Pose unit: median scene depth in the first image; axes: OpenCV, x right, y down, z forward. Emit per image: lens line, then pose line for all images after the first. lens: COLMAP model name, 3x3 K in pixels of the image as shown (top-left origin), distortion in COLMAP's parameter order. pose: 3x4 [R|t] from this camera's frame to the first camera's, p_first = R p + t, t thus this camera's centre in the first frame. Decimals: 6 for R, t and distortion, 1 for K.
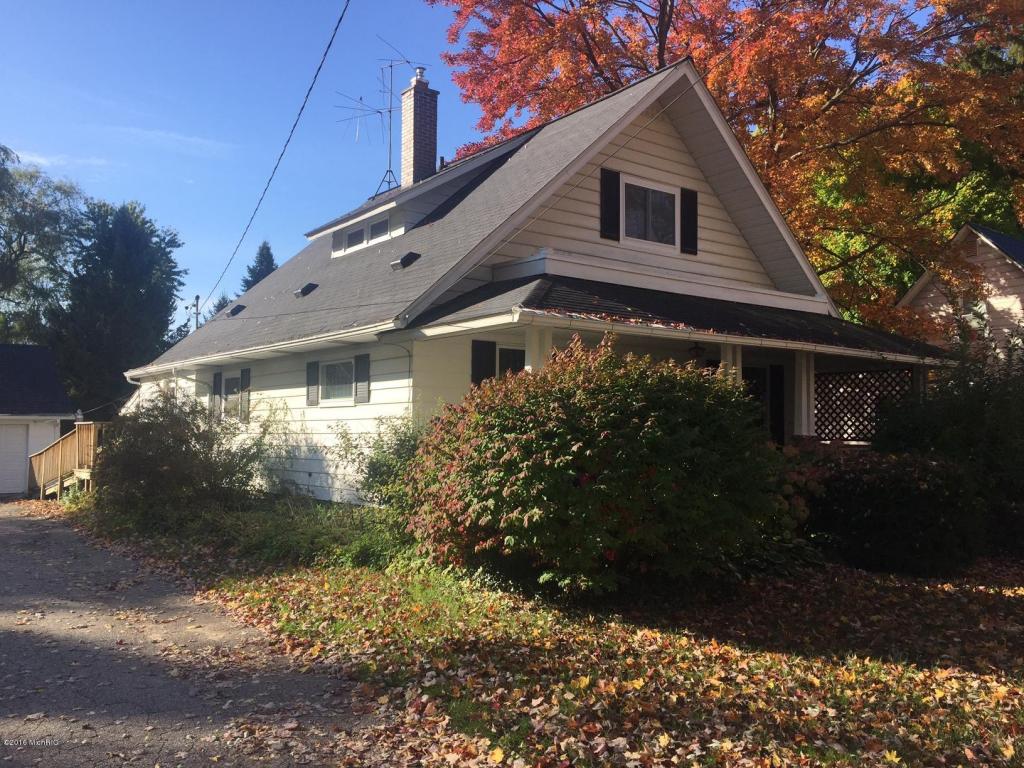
lens RADIAL K [[866.8, 0, 513.3], [0, 866.8, 368.8], [0, 0, 1]] dist [0.063305, -0.091212]
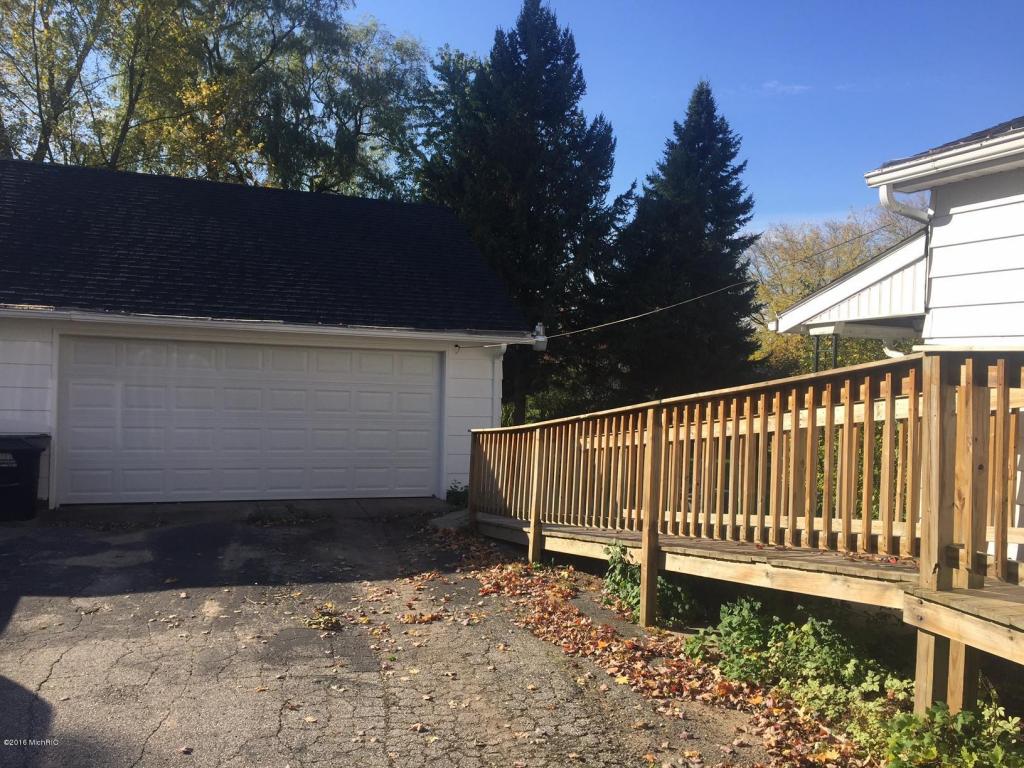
lens RADIAL K [[866.8, 0, 510.4], [0, 866.8, 388.3], [0, 0, 1]] dist [0.063305, -0.091212]
pose [[0.953049, 0.042615, -0.299801, -0.569674], [-0.016643, 0.995923, 0.088657, 0.062175], [0.302357, -0.079505, 0.949873, 0.865566]]
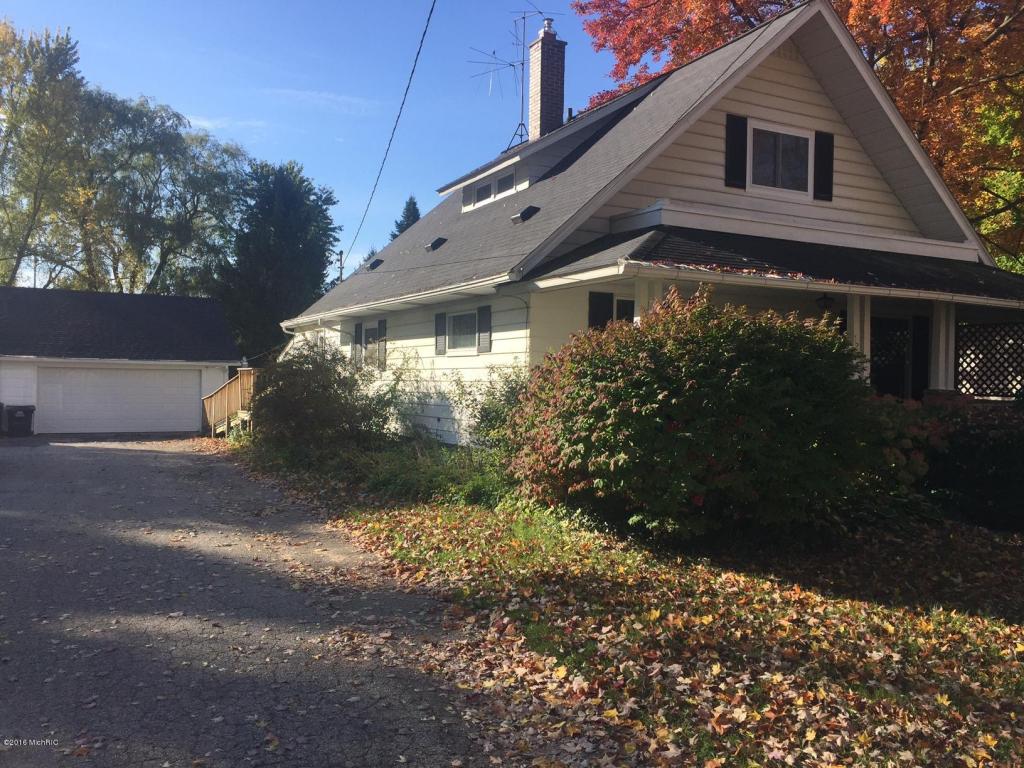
lens RADIAL K [[866.8, 0, 514.9], [0, 866.8, 373.7], [0, 0, 1]] dist [0.063305, -0.091212]
pose [[0.985467, 0.011671, -0.169464, 0.042900], [-0.001256, 0.998110, 0.061438, 0.000502], [0.169861, -0.060332, 0.983619, -0.026081]]
